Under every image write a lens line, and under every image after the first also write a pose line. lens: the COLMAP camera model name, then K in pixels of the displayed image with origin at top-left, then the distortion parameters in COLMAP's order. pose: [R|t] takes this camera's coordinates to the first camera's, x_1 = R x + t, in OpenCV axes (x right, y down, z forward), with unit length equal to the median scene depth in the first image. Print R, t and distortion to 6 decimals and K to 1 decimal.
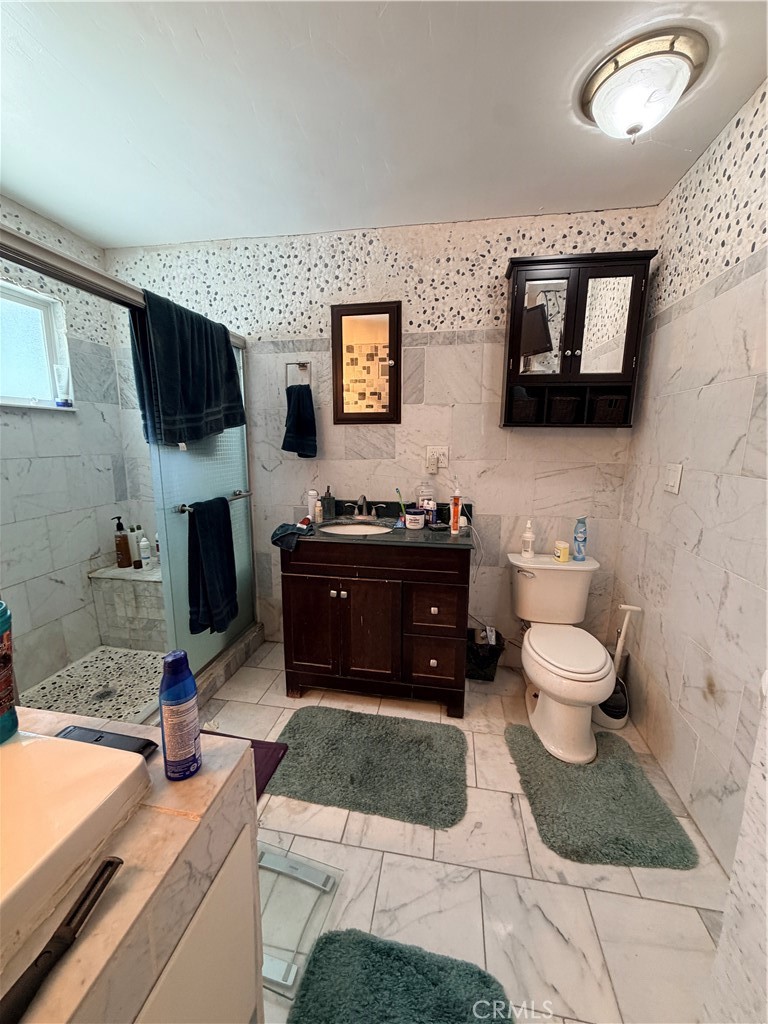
lens RADIAL K [[408.7, 0, 384.0], [0, 408.7, 512.0], [0, 0, 1]] dist [-0.000306, 0.000271]
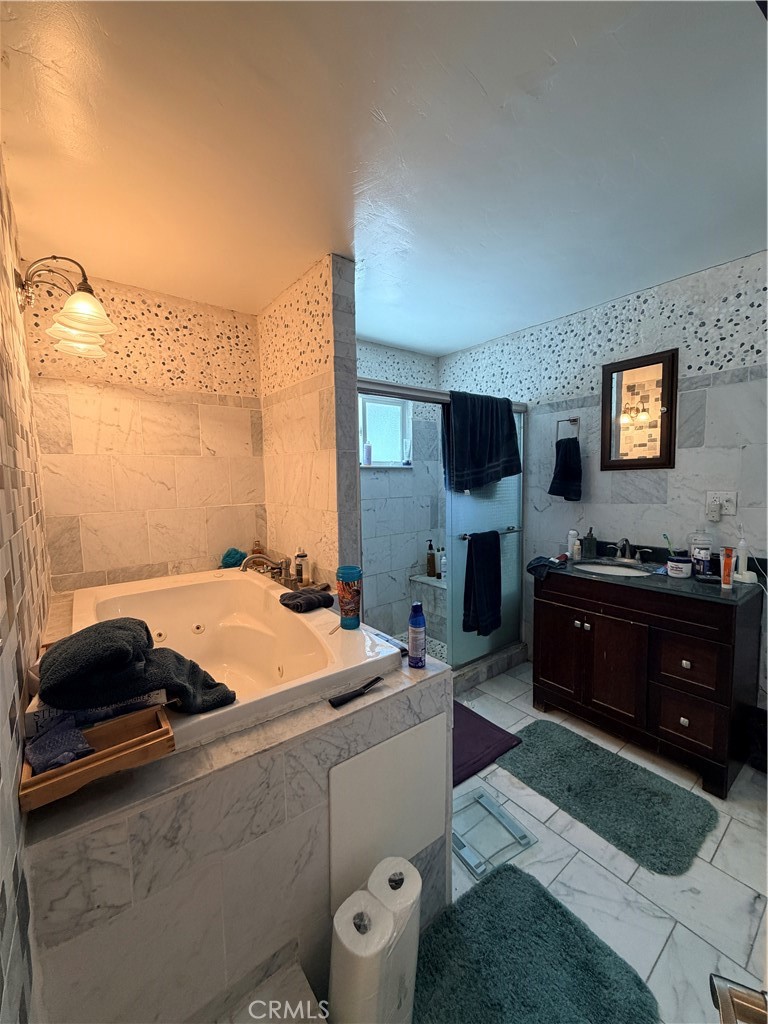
lens RADIAL K [[408.7, 0, 384.0], [0, 408.7, 512.0], [0, 0, 1]] dist [-0.000306, 0.000271]
pose [[0.741529, 0.037647, -0.669864, 0.196415], [-0.096666, 0.994002, -0.051144, 0.004510], [0.663920, 0.102678, 0.740721, -0.182621]]
